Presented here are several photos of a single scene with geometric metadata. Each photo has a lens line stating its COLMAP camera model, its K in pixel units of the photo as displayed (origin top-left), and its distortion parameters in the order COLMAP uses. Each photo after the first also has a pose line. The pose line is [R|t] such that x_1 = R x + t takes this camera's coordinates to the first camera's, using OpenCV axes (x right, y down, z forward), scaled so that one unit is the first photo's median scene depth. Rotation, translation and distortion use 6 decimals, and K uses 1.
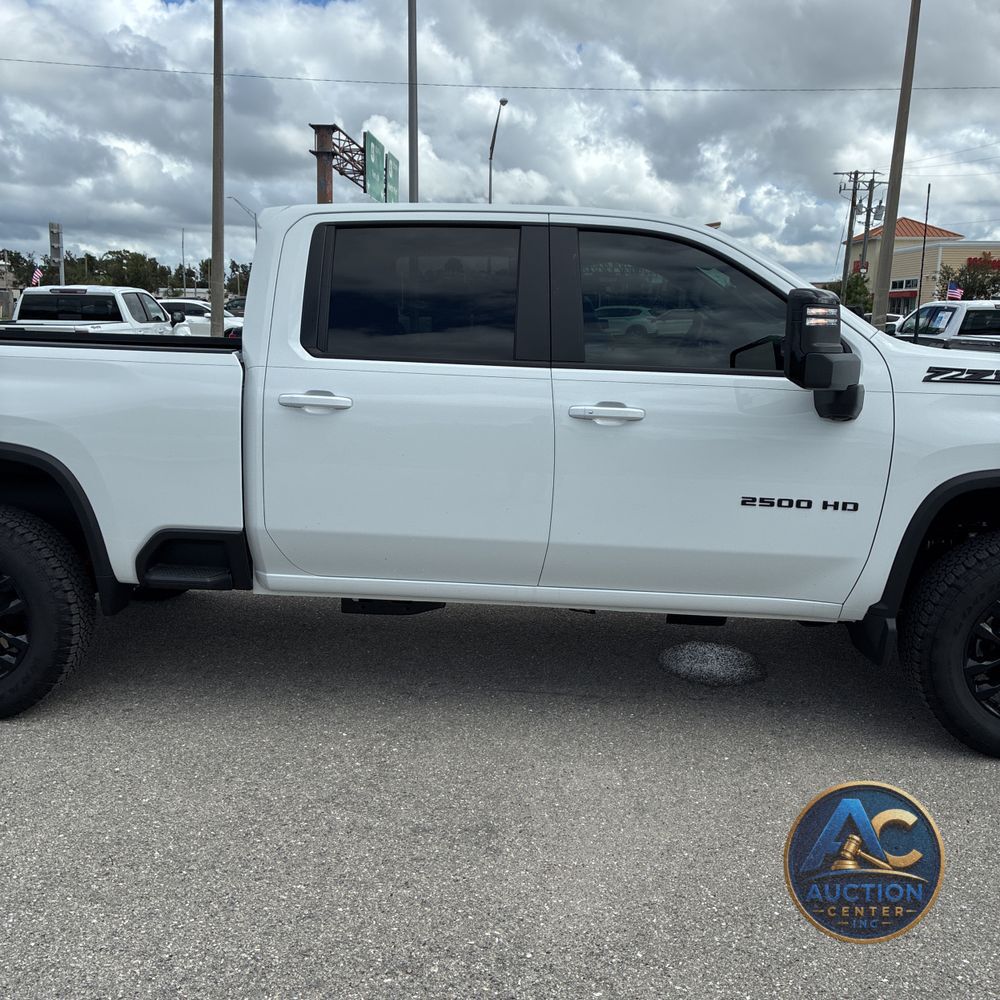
lens RADIAL K [[1024.7, 0, 513.4], [0, 1024.7, 500.0], [0, 0, 1]] dist [0.001435, -0.000671]
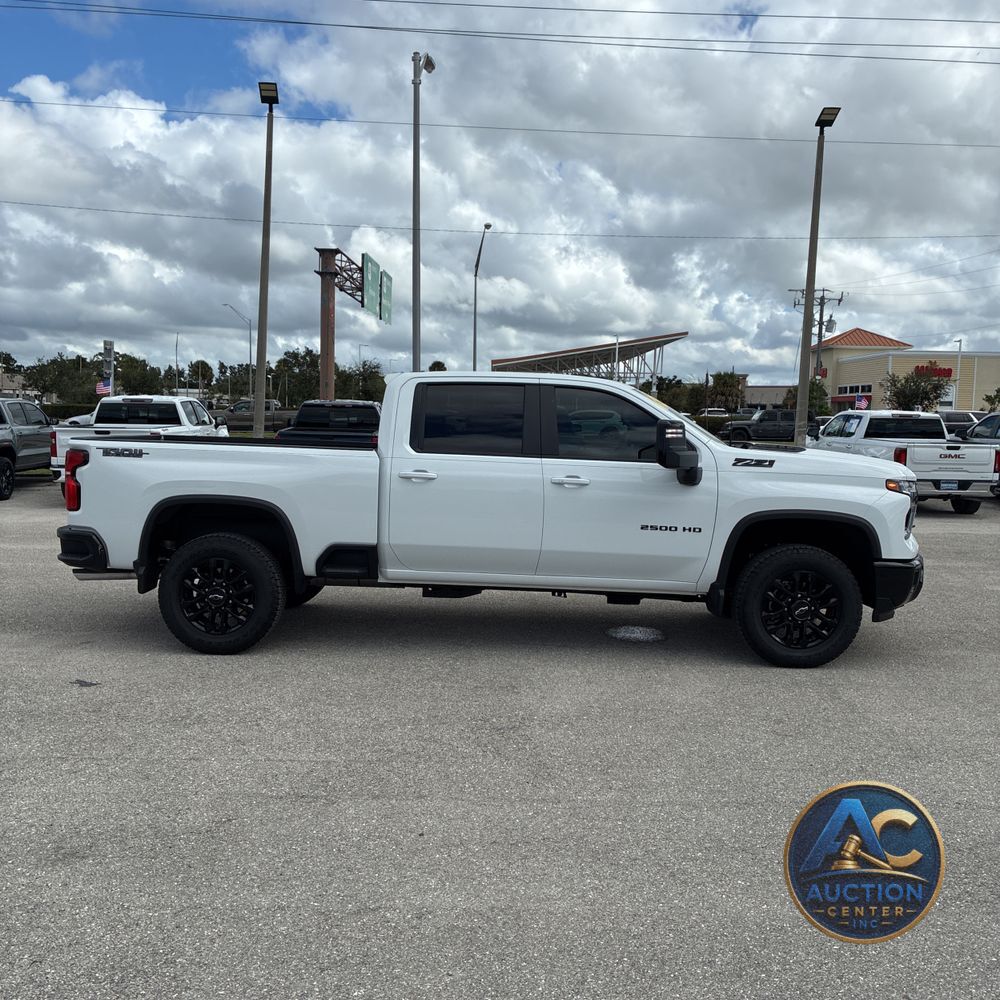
lens RADIAL K [[1018.5, 0, 536.7], [0, 1018.5, 496.5], [0, 0, 1]] dist [0.013065, 0.041322]
pose [[0.999215, -0.000500, 0.039615, -0.003785], [0.004415, 0.995096, -0.098819, 0.010259], [-0.039371, 0.098917, 0.994317, -0.069988]]
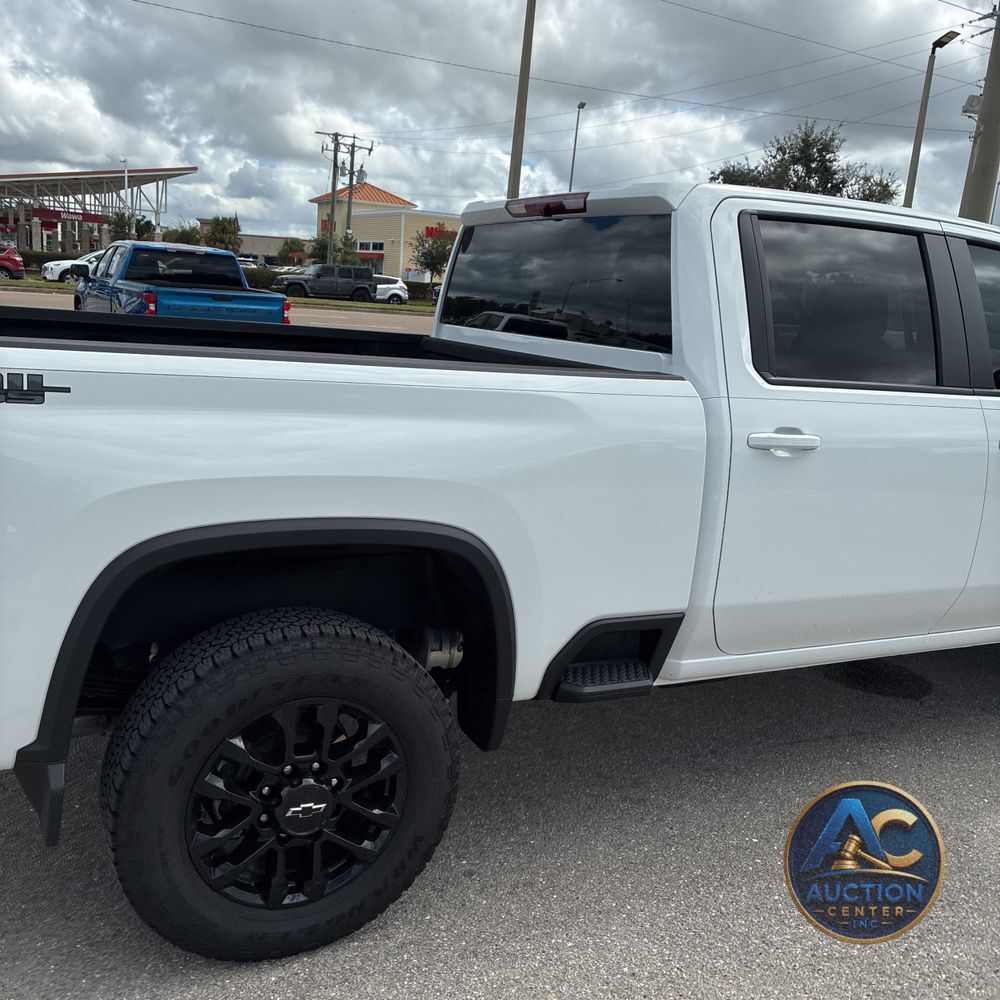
lens RADIAL K [[1000.7, 0, 518.7], [0, 1000.7, 511.3], [0, 0, 1]] dist [-0.001242, 0.060827]
pose [[0.855449, -0.068242, 0.513371, -0.060908], [0.036787, 0.996783, 0.071202, -0.008335], [-0.516579, -0.042024, 0.855208, 0.034918]]
